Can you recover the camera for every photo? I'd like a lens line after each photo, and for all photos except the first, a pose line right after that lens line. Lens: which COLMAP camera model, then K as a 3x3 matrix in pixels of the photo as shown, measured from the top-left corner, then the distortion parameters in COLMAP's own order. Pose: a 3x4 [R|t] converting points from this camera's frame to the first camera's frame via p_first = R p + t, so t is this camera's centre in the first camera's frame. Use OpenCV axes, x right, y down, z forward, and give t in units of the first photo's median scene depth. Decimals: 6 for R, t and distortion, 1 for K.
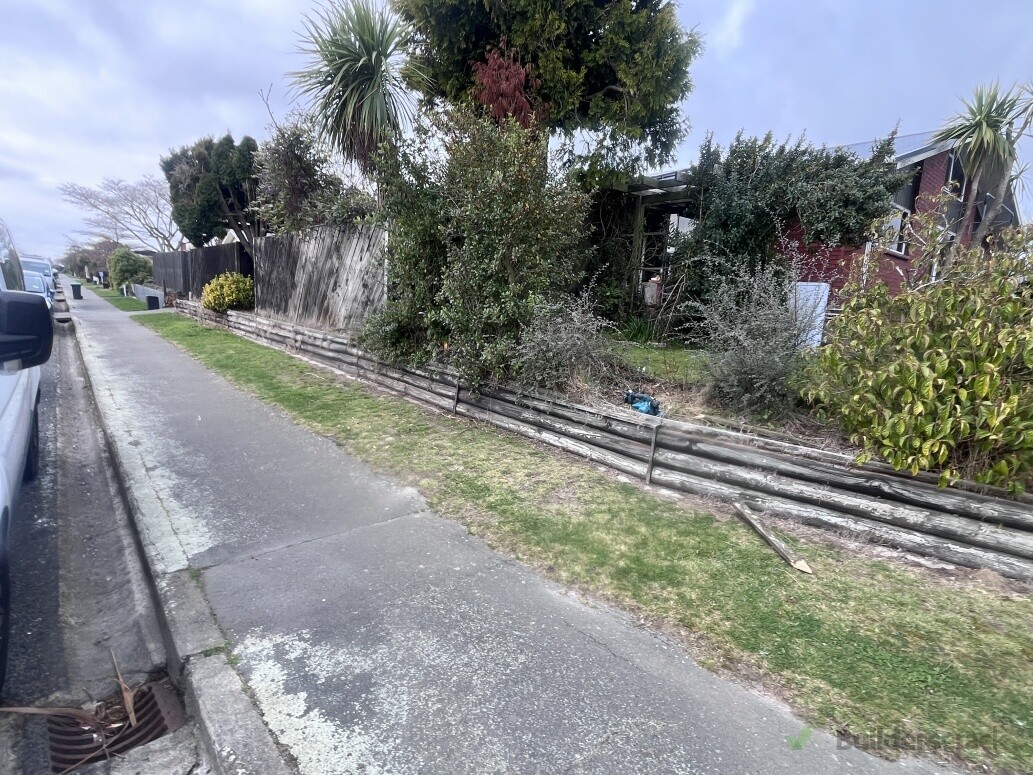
lens RADIAL K [[535.2, 0, 514.7], [0, 535.2, 386.3], [0, 0, 1]] dist [0.003983, -0.004851]
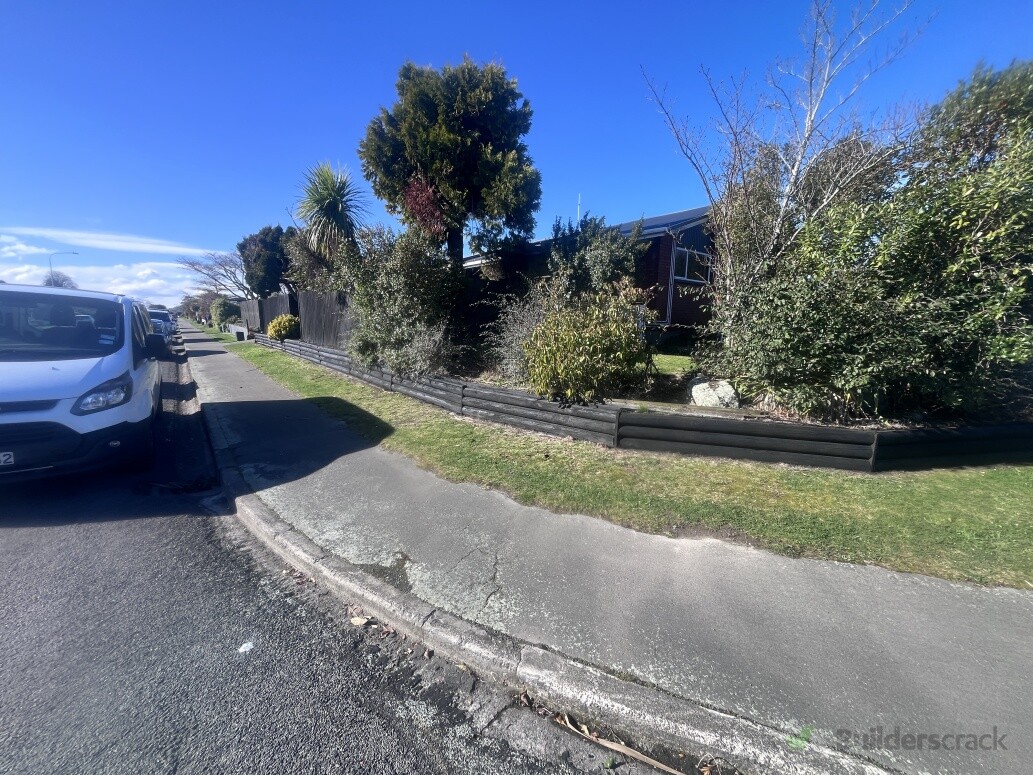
lens RADIAL K [[413.5, 0, 516.8], [0, 413.5, 386.8], [0, 0, 1]] dist [-0.005062, -0.000003]
pose [[0.998755, -0.044753, -0.022046, 0.320751], [0.044729, 0.998998, -0.001563, 0.056683], [0.022094, 0.000575, 0.999756, -0.356707]]
